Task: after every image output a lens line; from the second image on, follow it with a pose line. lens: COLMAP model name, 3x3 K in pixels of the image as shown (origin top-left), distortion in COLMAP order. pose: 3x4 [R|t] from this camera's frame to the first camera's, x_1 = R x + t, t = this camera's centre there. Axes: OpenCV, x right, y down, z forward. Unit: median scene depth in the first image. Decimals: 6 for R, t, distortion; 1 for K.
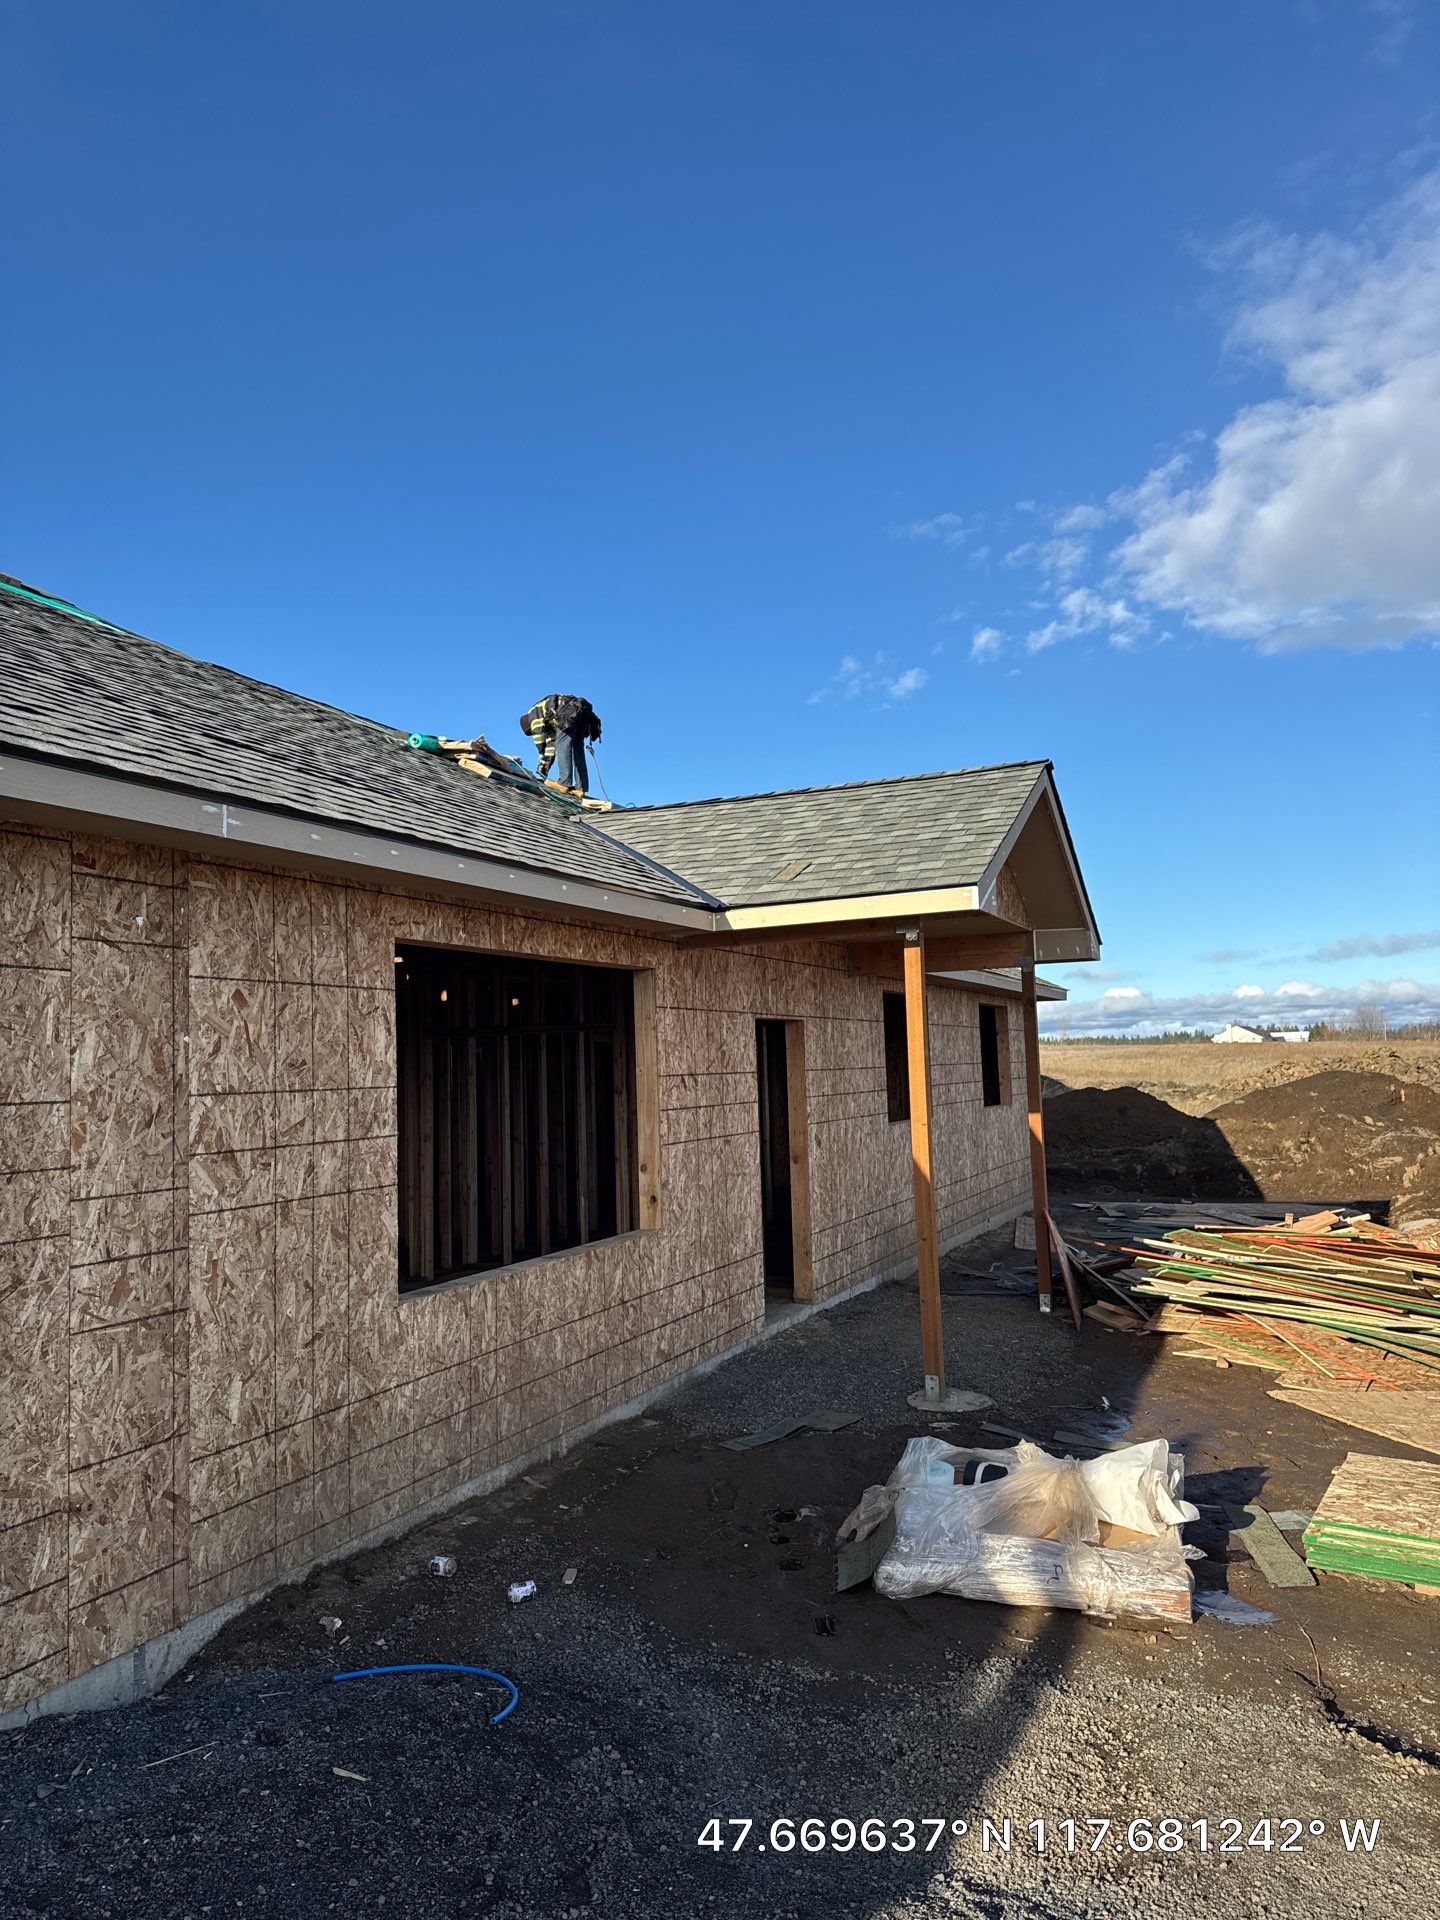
lens RADIAL K [[1328.8, 0, 707.6], [0, 1328.8, 971.2], [0, 0, 1]] dist [0.169520, -0.342988]
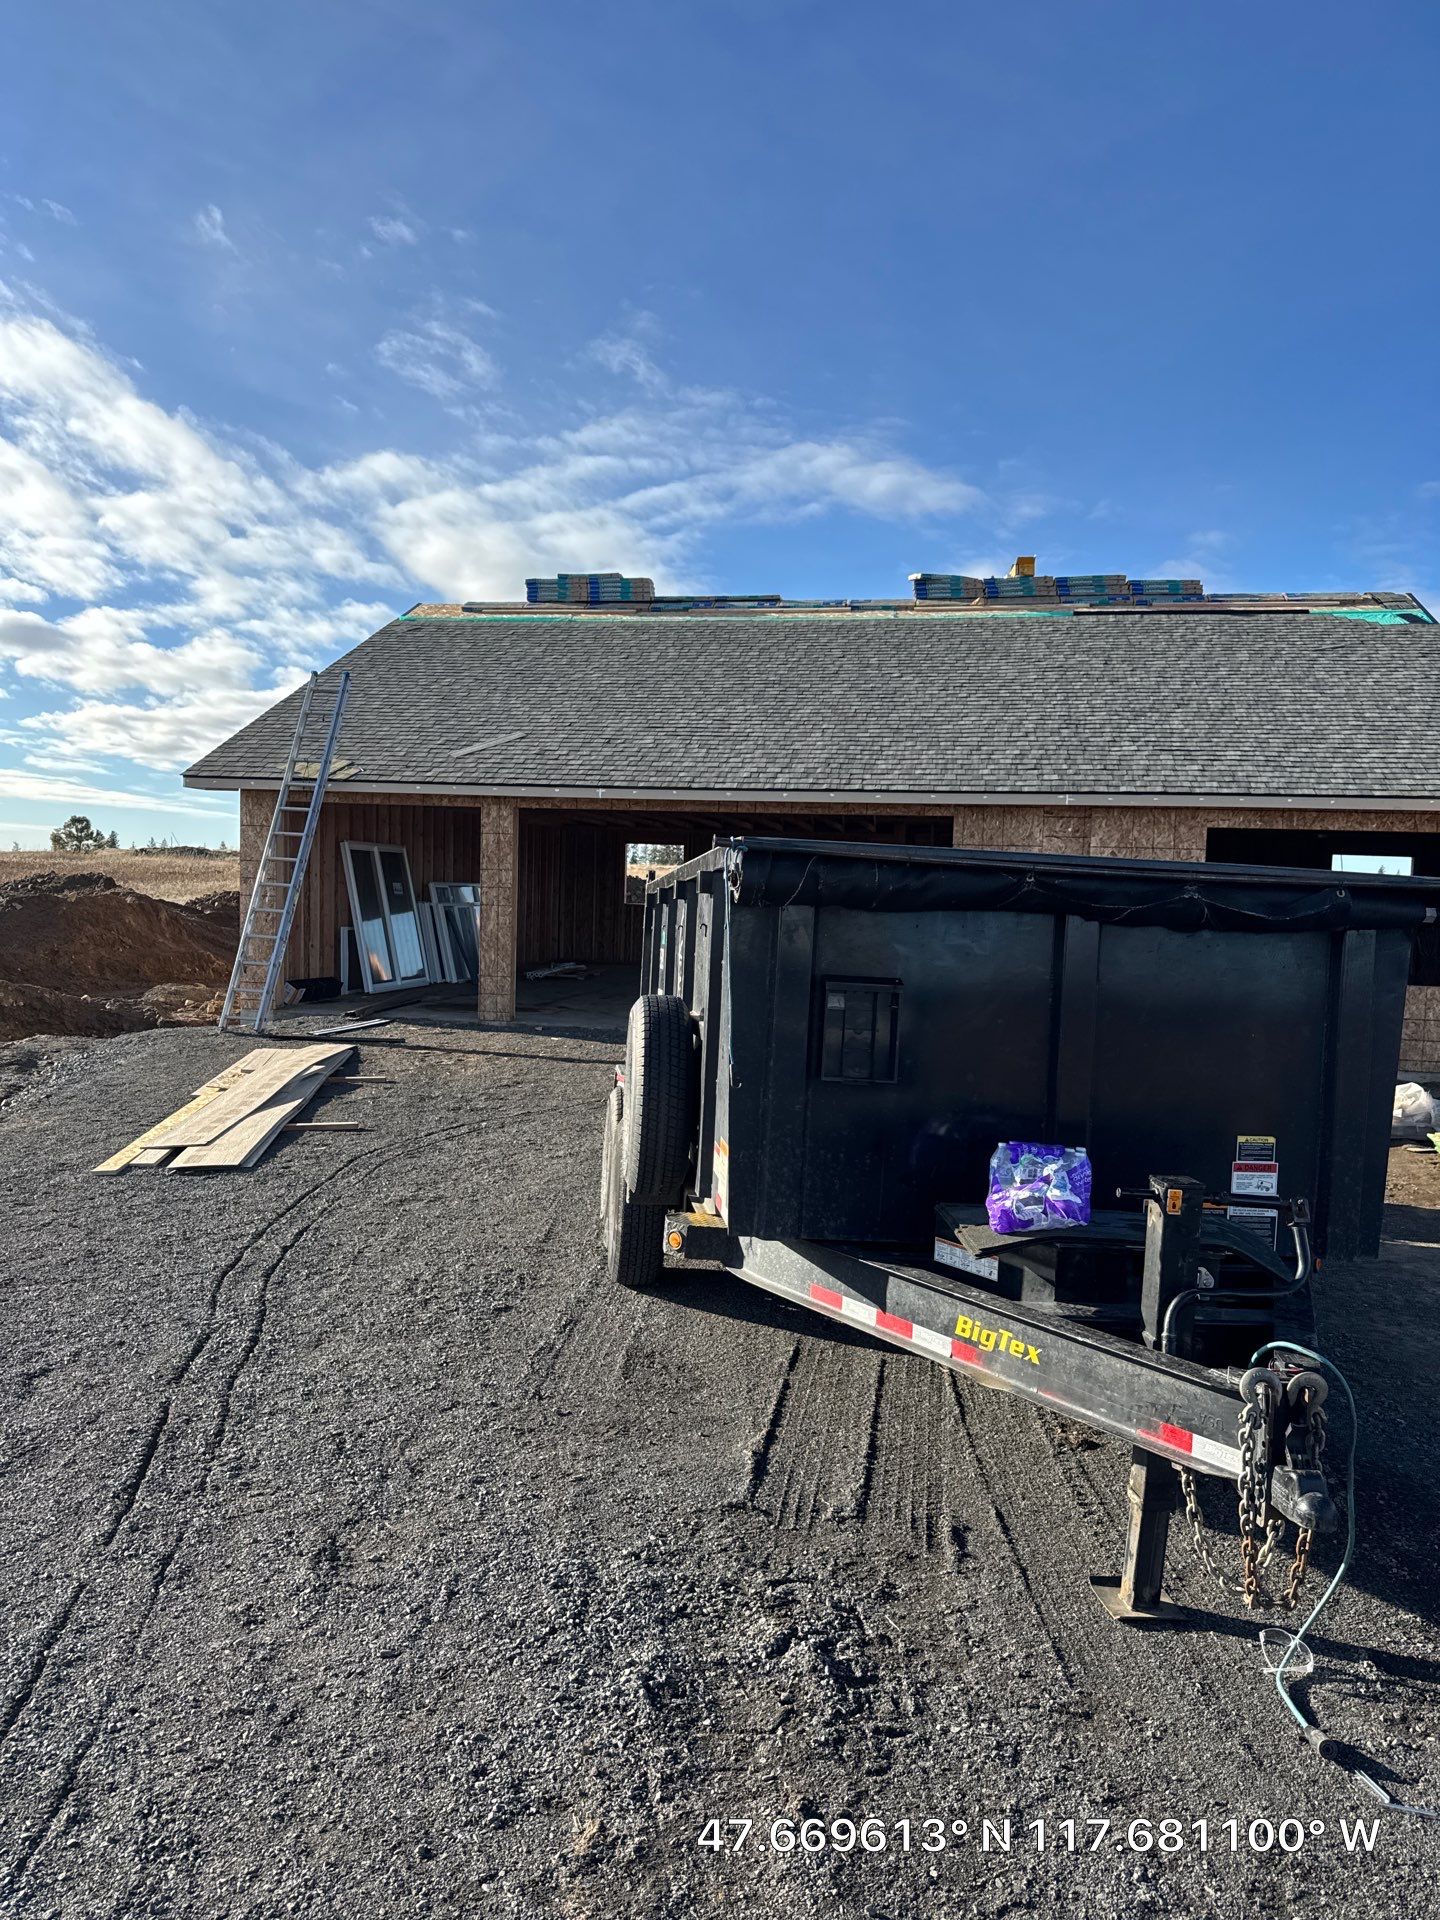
lens RADIAL K [[1328.8, 0, 707.6], [0, 1328.8, 971.2], [0, 0, 1]] dist [0.169520, -0.342988]
pose [[0.232415, 0.100520, -0.967408, 2.022516], [0.031653, 0.993336, 0.110819, -0.069055], [0.972102, -0.056378, 0.227684, -0.453622]]
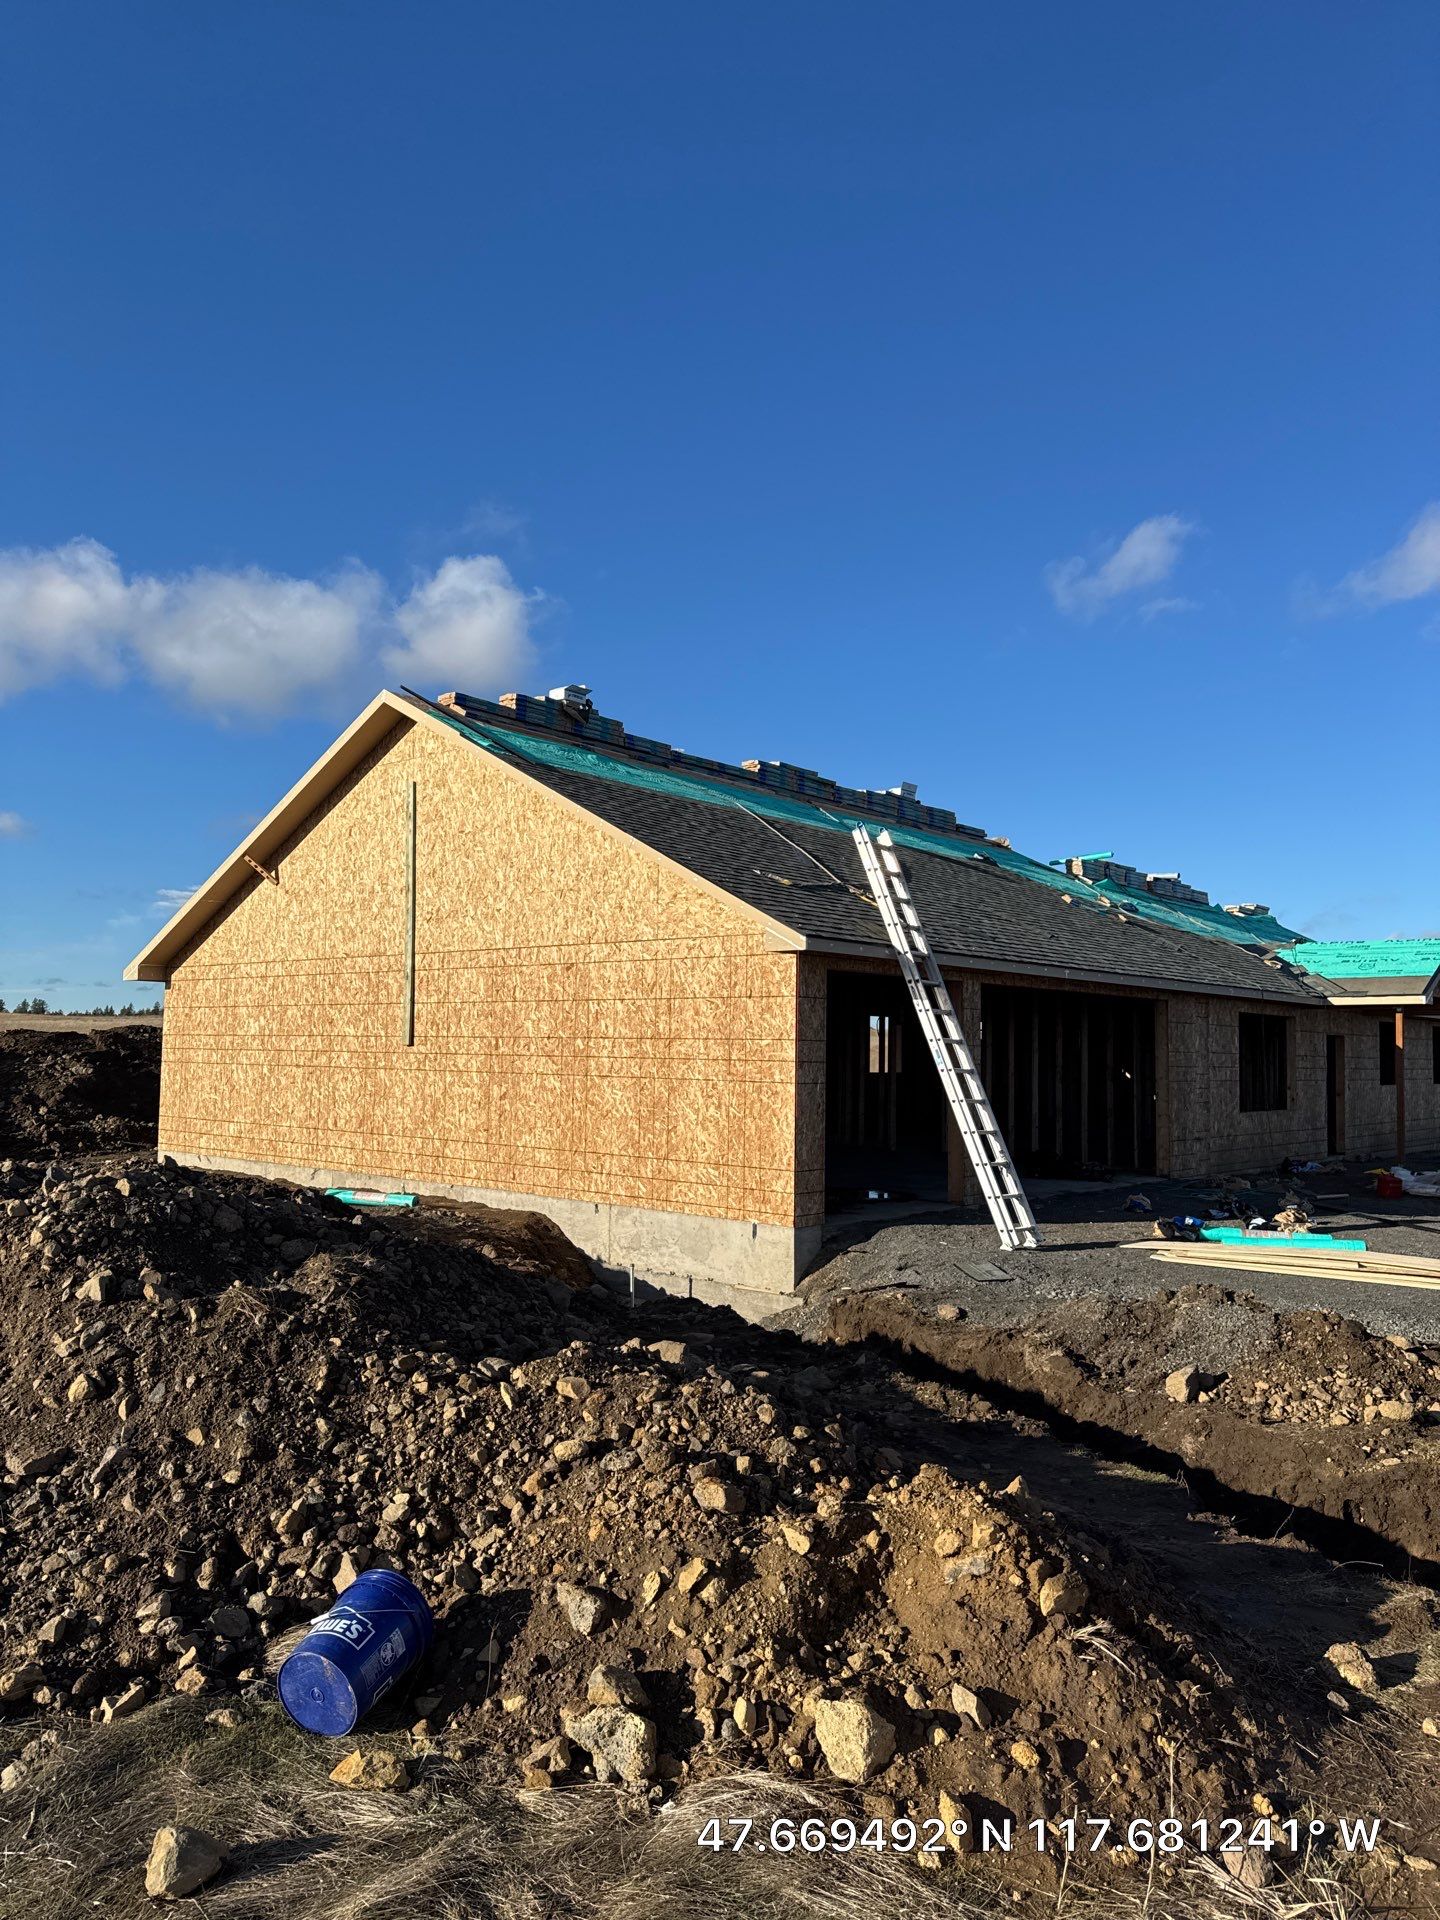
lens RADIAL K [[1354.8, 0, 686.1], [0, 1354.8, 995.5], [0, 0, 1]] dist [-0.003310, -0.006068]
pose [[0.949814, 0.030211, -0.311353, -0.541276], [-0.021552, 0.999280, 0.031214, -0.156010], [0.312072, -0.022938, 0.949781, -3.031844]]
